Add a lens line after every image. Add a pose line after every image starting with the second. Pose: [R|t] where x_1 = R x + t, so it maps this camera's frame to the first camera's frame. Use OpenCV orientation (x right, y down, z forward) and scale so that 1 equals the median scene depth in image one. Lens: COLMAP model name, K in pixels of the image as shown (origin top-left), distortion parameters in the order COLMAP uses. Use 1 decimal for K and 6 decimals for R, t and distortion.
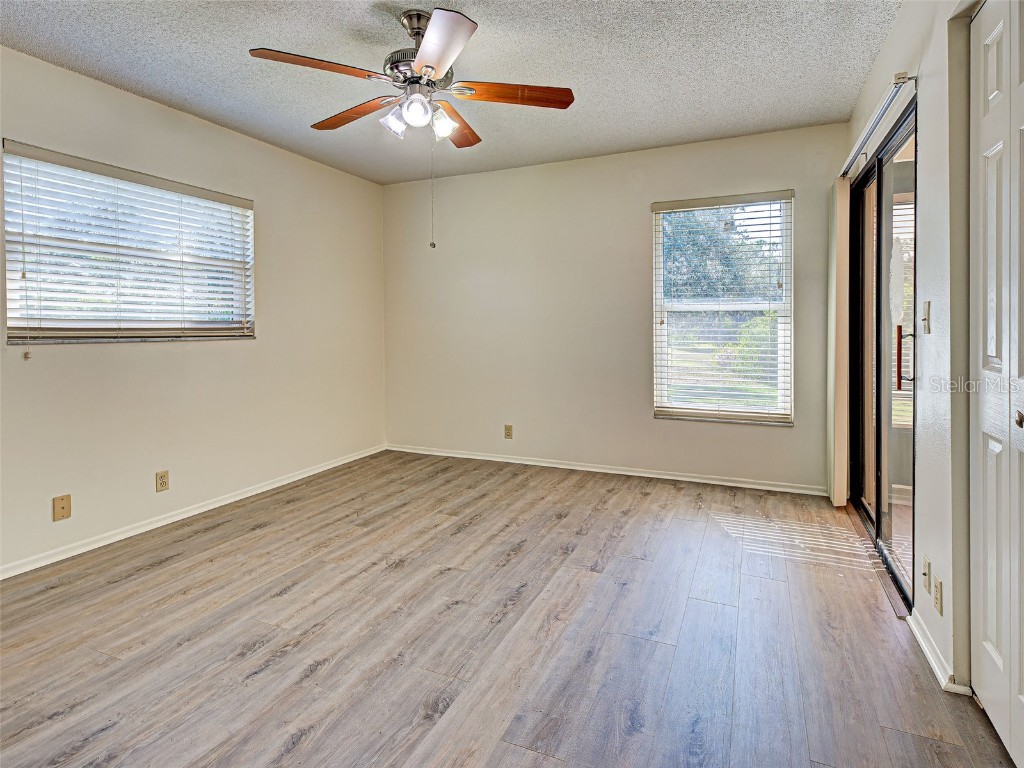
lens RADIAL K [[537.7, 0, 512.0], [0, 537.7, 384.0], [0, 0, 1]] dist [-0.001423, -0.000267]
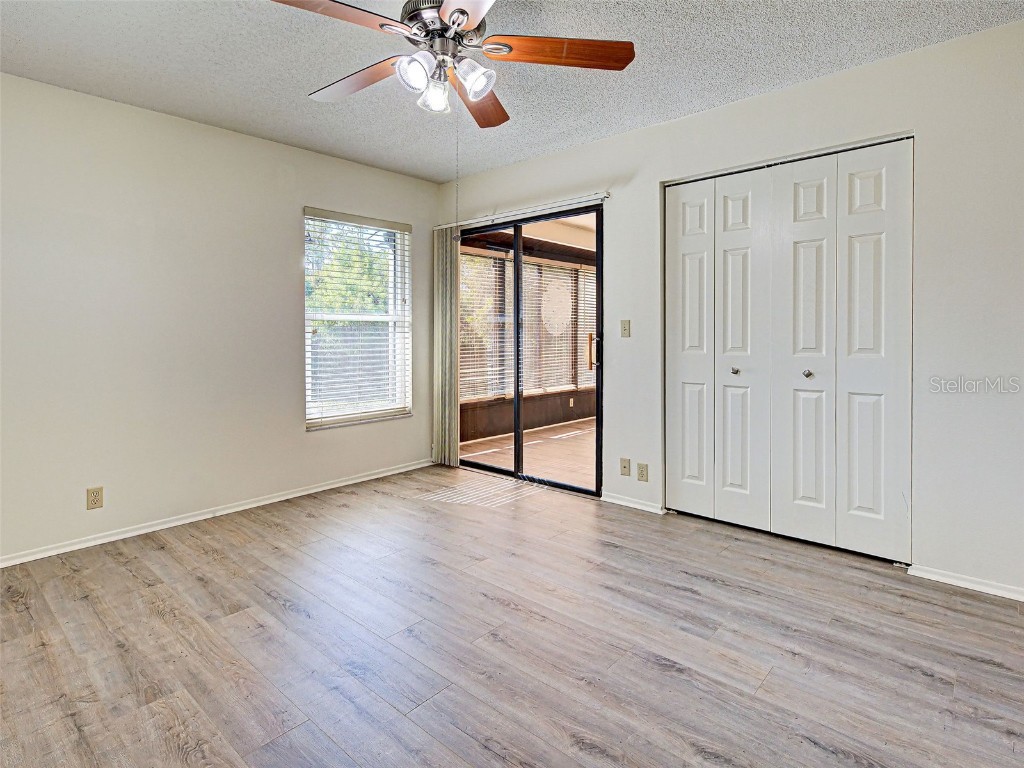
lens RADIAL K [[548.5, 0, 472.1], [0, 548.5, 383.7], [0, 0, 1]] dist [0.003583, 0.000699]
pose [[0.336564, -0.087079, 0.937626, -0.782009], [0.107995, 0.992715, 0.053430, -0.059516], [-0.935447, 0.083276, 0.343516, 0.552941]]
